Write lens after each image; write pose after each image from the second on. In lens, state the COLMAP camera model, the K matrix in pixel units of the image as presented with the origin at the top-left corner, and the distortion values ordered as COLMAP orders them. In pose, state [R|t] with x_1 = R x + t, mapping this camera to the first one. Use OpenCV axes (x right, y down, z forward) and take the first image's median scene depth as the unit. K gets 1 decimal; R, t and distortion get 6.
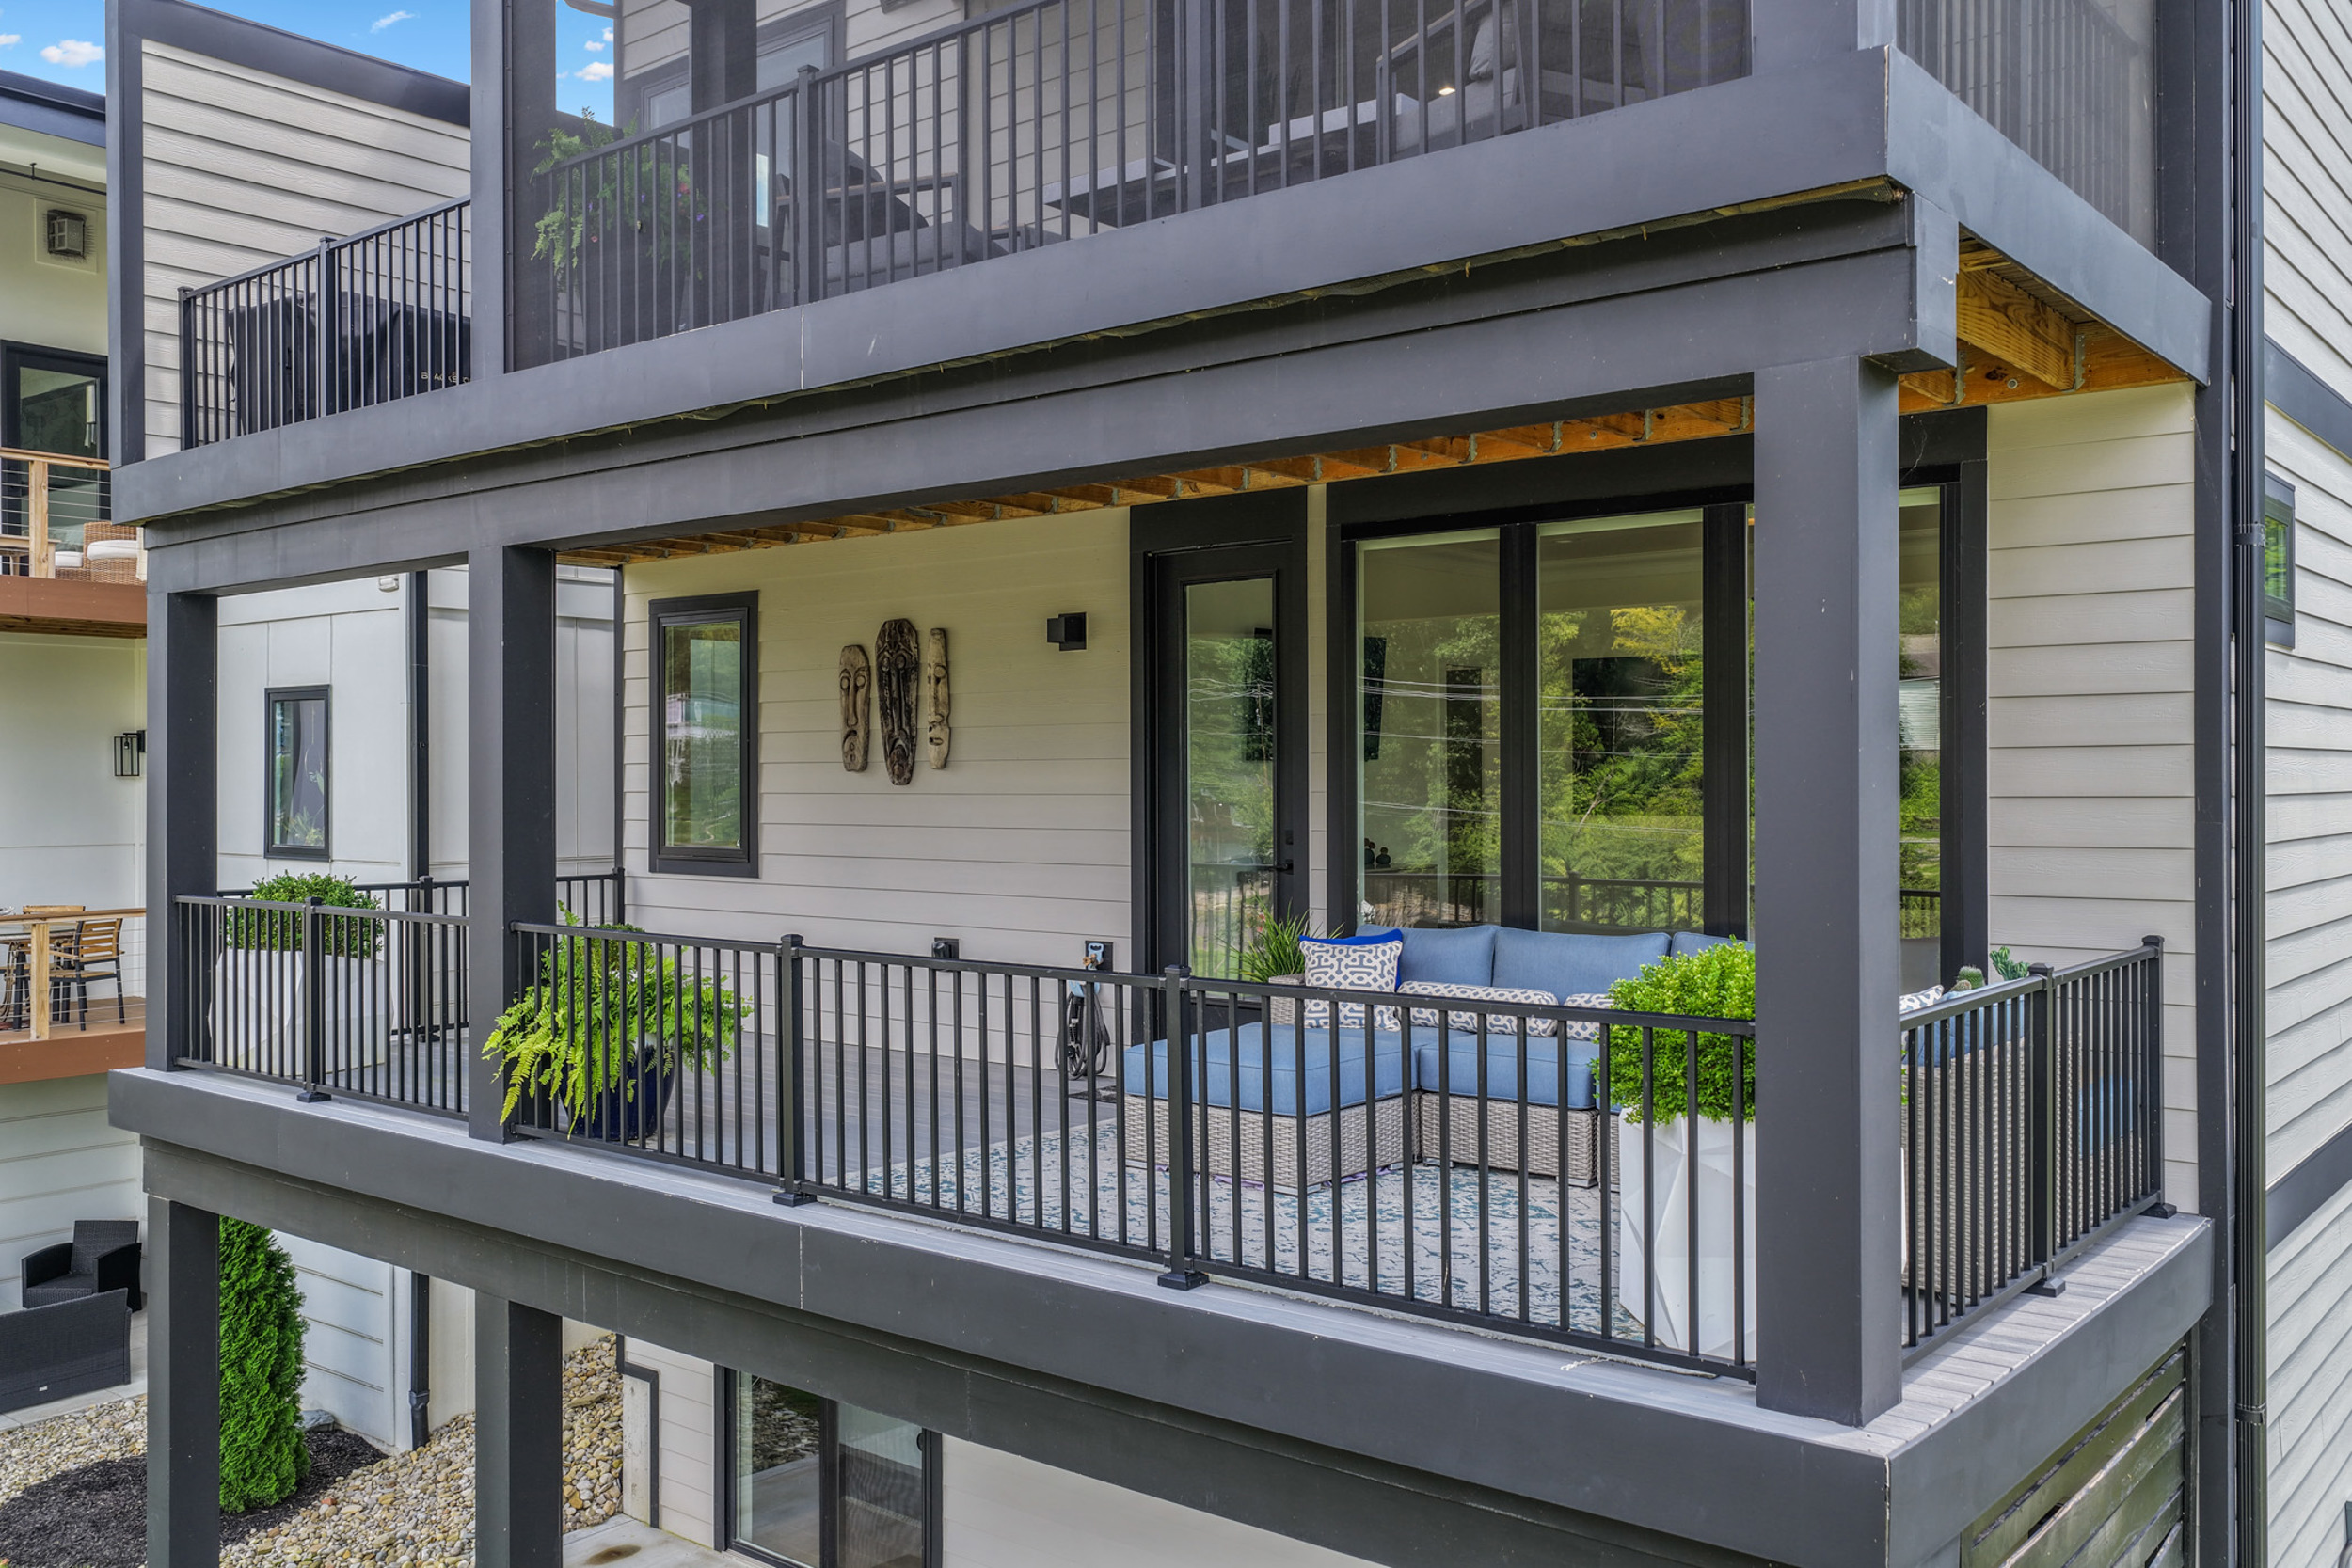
lens RADIAL K [[1954.5, 0, 1194.0], [0, 1954.5, 775.4], [0, 0, 1]] dist [-0.011331, 0.030705]
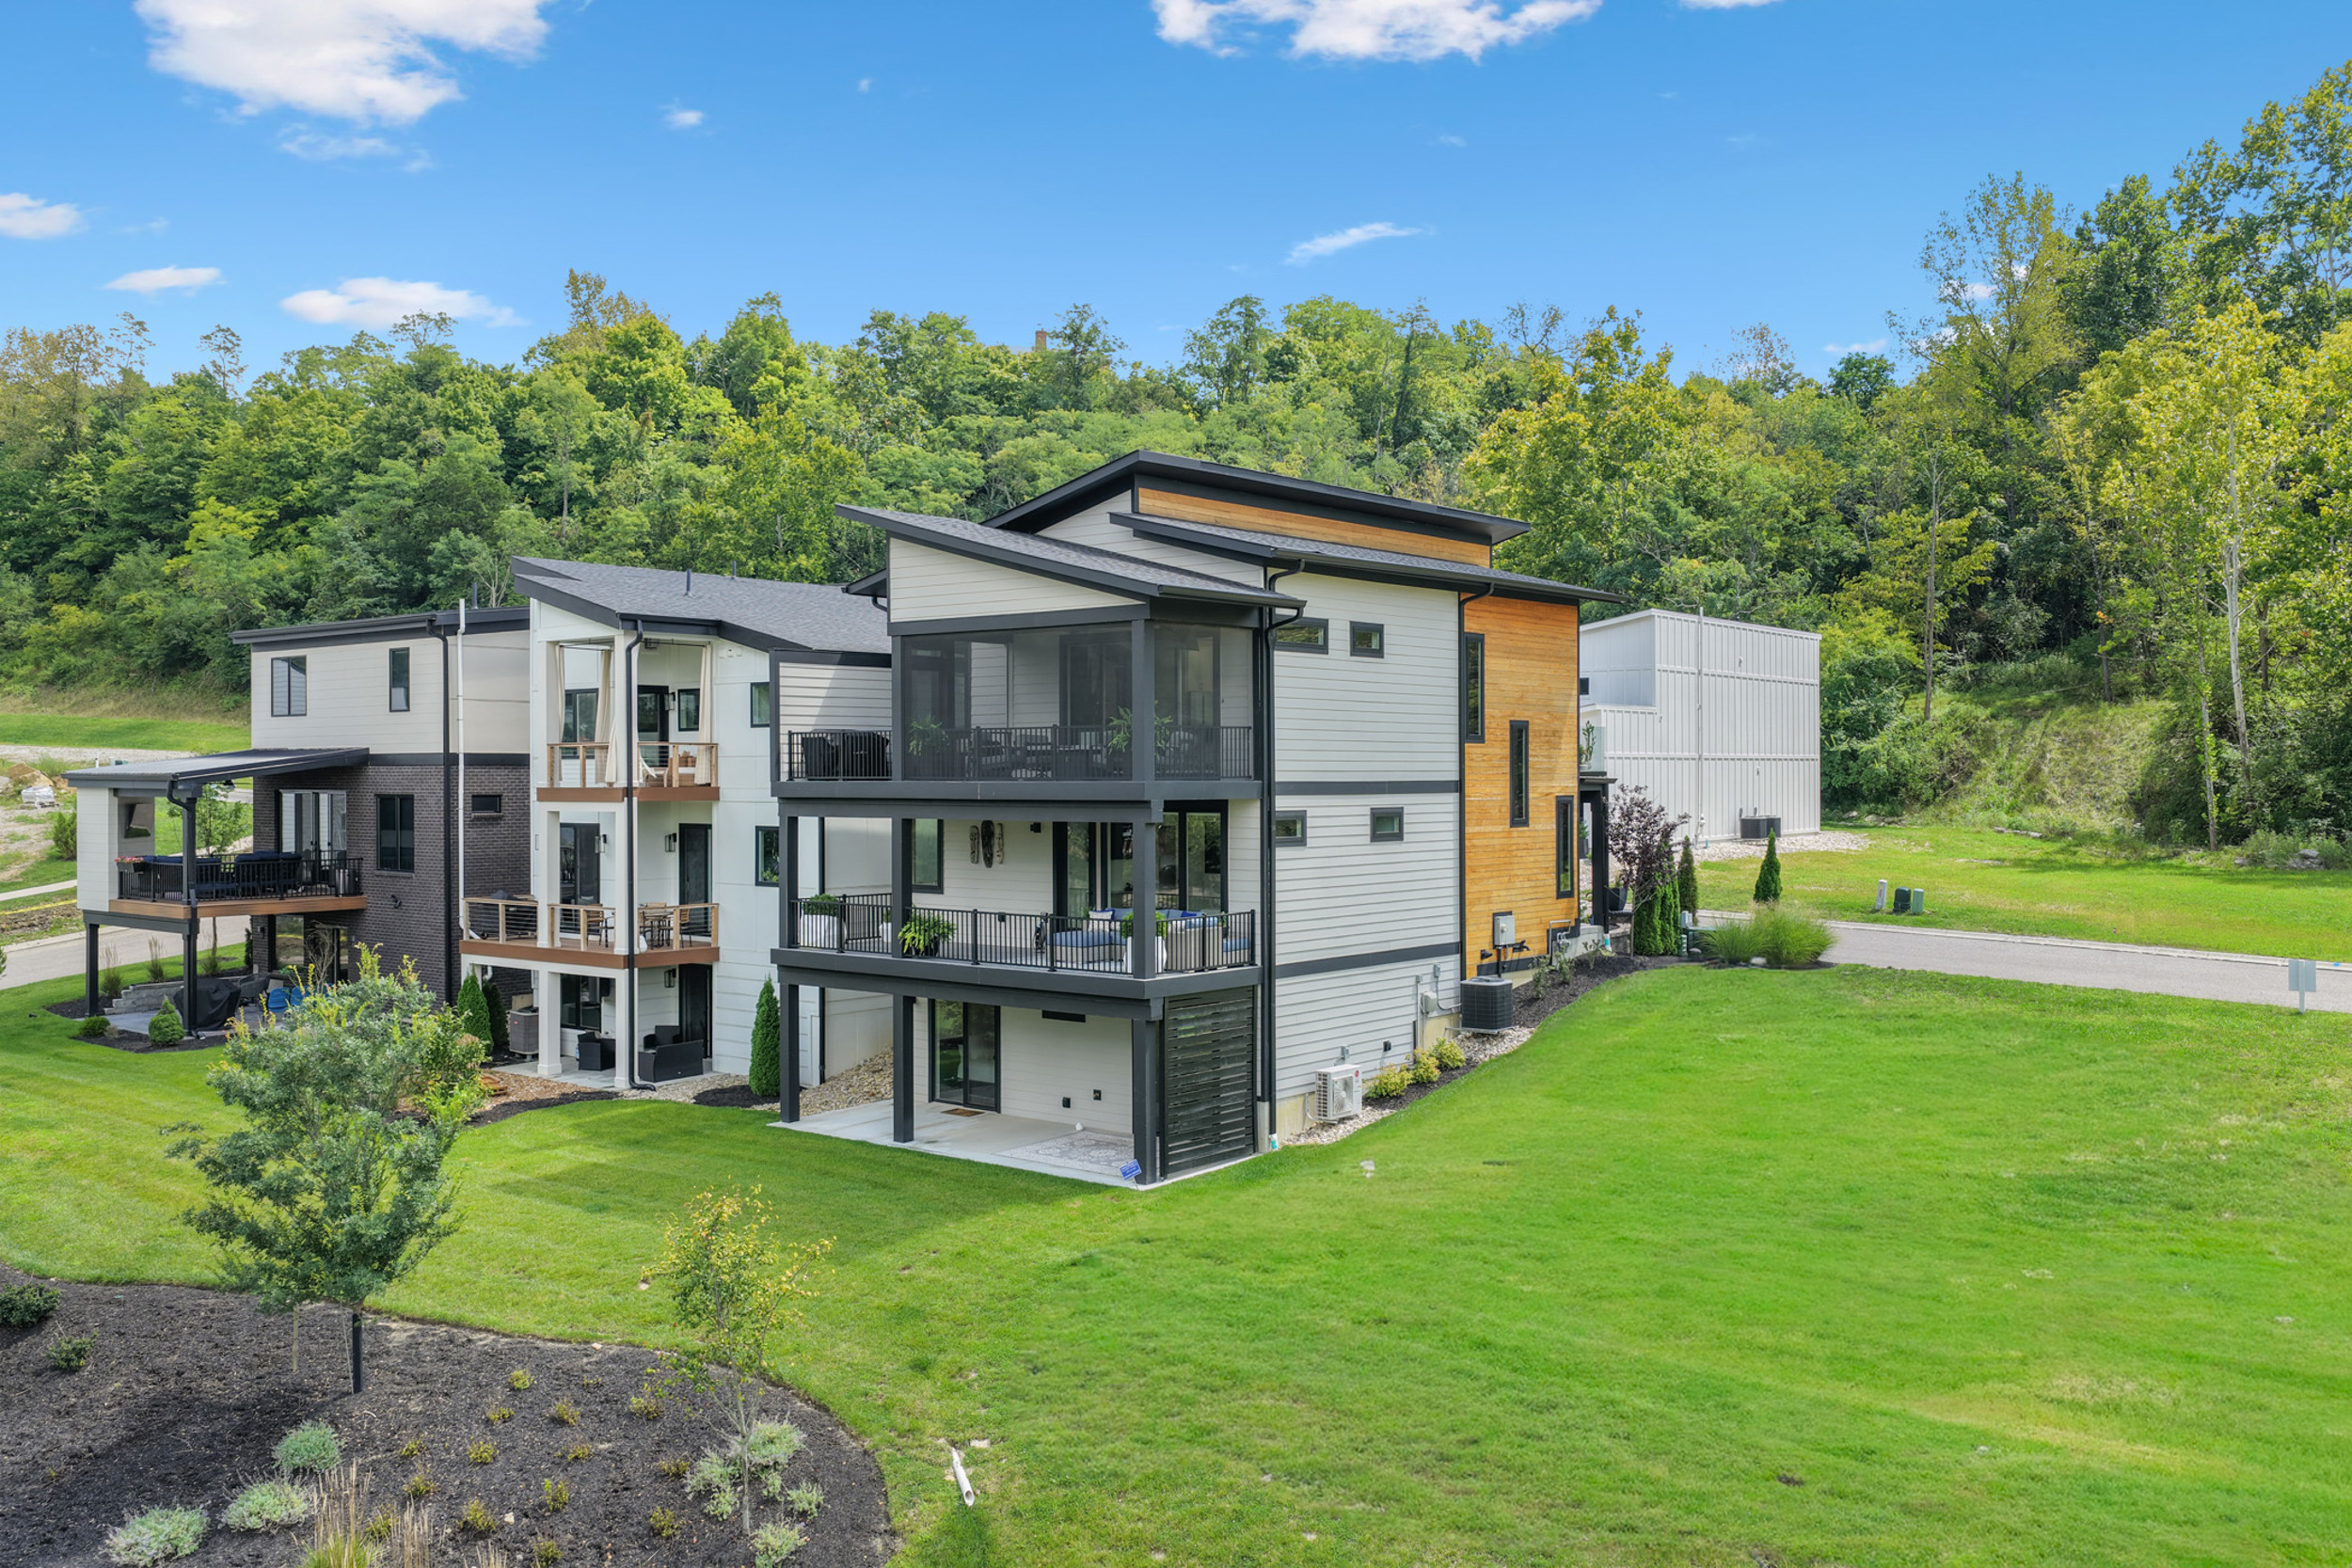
lens RADIAL K [[1954.5, 0, 1188.1], [0, 1954.5, 772.5], [0, 0, 1]] dist [-0.011331, 0.030705]
pose [[0.999987, 0.000076, -0.005047, 0.233435], [-0.000075, 1.000000, 0.000279, -0.174601], [0.005047, -0.000279, 0.999987, -2.597778]]
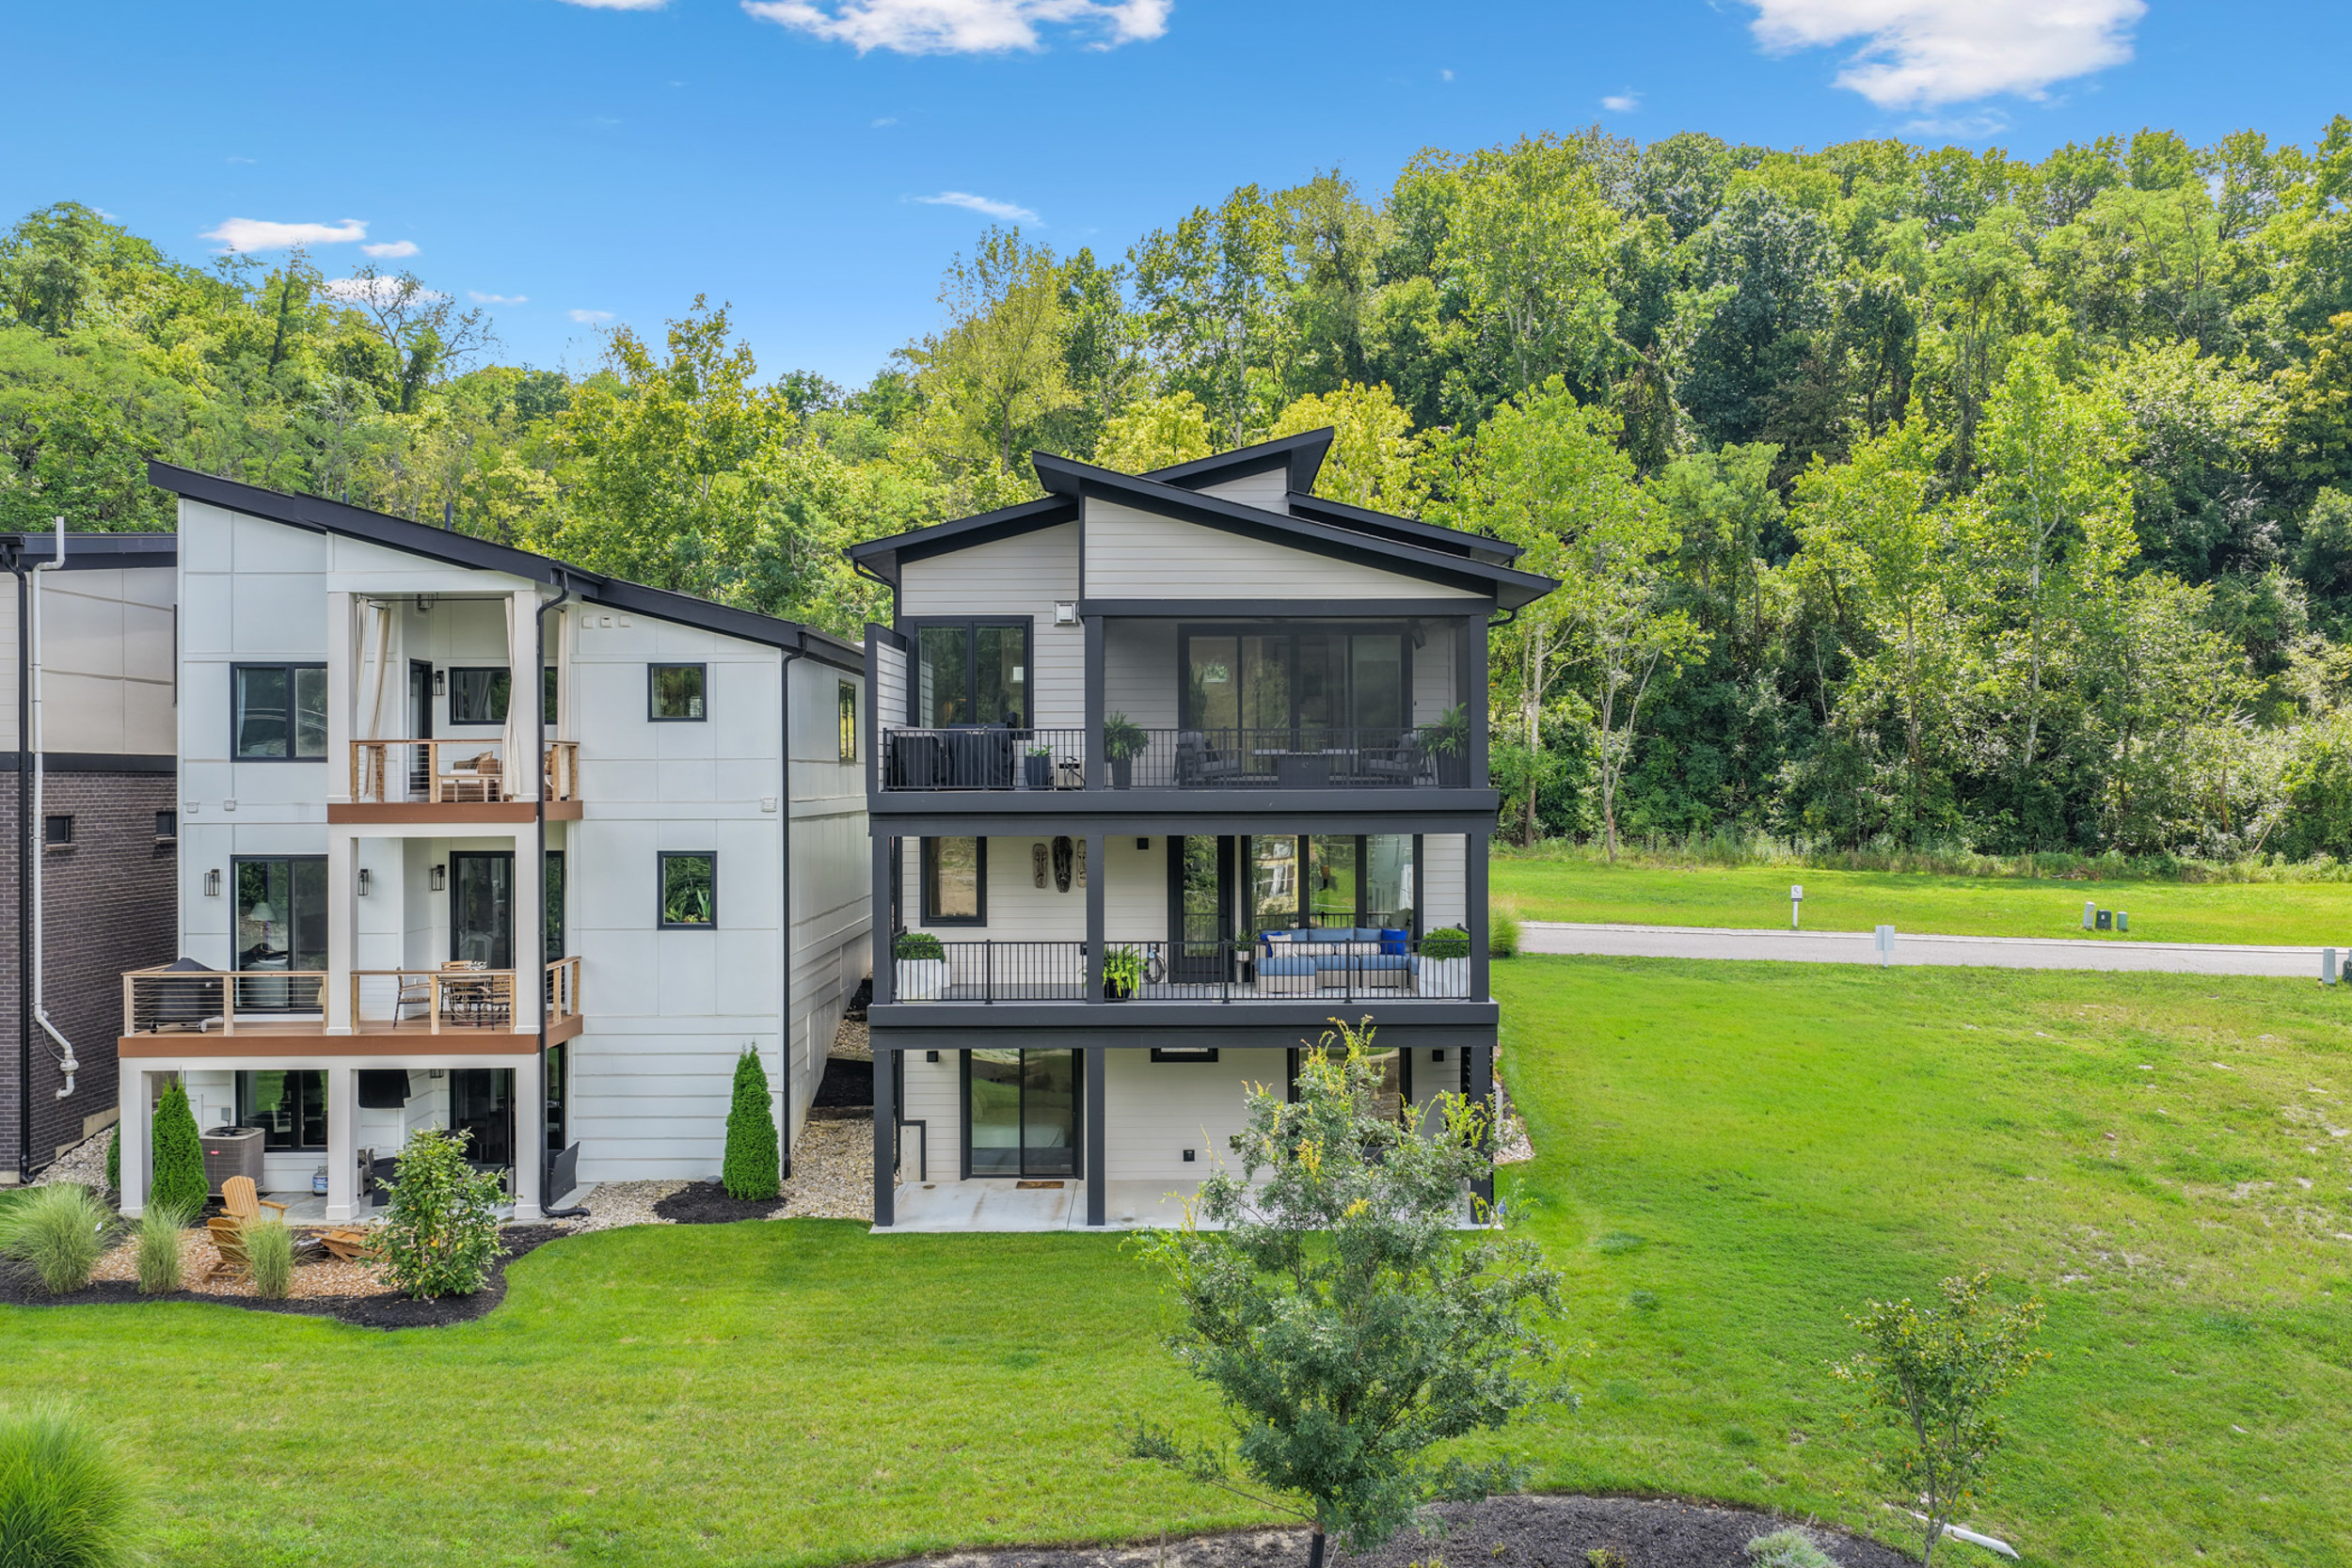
lens RADIAL K [[1954.5, 0, 1178.5], [0, 1954.5, 788.7], [0, 0, 1]] dist [-0.011331, 0.030705]
pose [[0.778590, -0.004431, 0.627517, -1.963262], [0.001643, 0.999986, 0.005023, -0.175074], [-0.627531, -0.002880, 0.778586, -1.469686]]
